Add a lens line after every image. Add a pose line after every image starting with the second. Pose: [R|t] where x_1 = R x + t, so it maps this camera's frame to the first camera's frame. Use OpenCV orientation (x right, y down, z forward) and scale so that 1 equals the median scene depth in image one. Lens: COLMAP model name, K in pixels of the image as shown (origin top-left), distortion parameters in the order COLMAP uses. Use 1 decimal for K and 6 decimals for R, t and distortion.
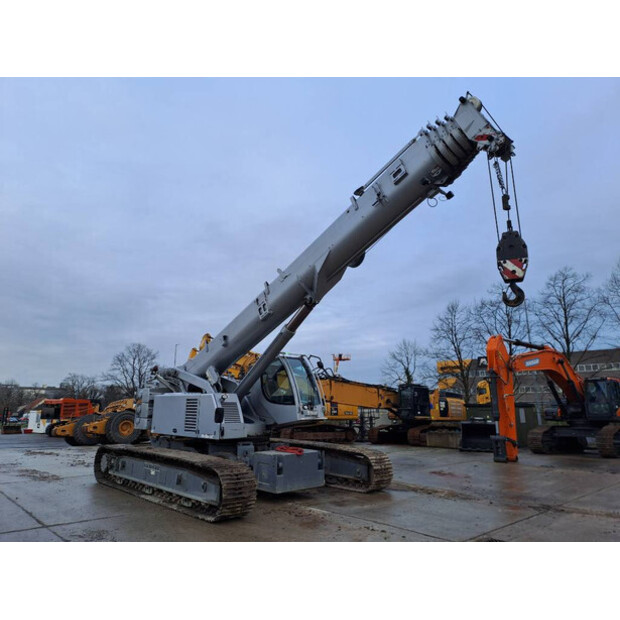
lens RADIAL K [[453.9, 0, 310.2], [0, 453.9, 309.7], [0, 0, 1]] dist [0.045993, -0.021788]
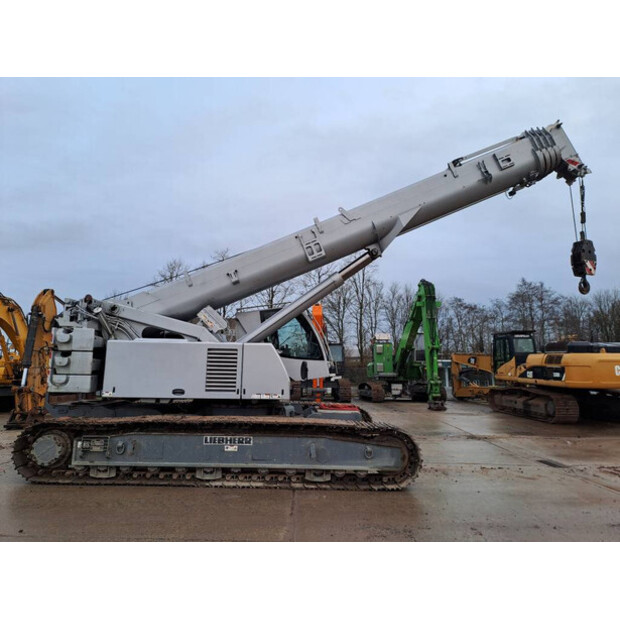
lens RADIAL K [[453.9, 0, 311.4], [0, 453.9, 306.0], [0, 0, 1]] dist [0.045993, -0.021788]
pose [[0.674097, 0.102641, 0.731477, -0.803998], [-0.169981, 0.985276, 0.018393, 0.100316], [-0.718818, -0.136736, 0.681618, 0.450738]]
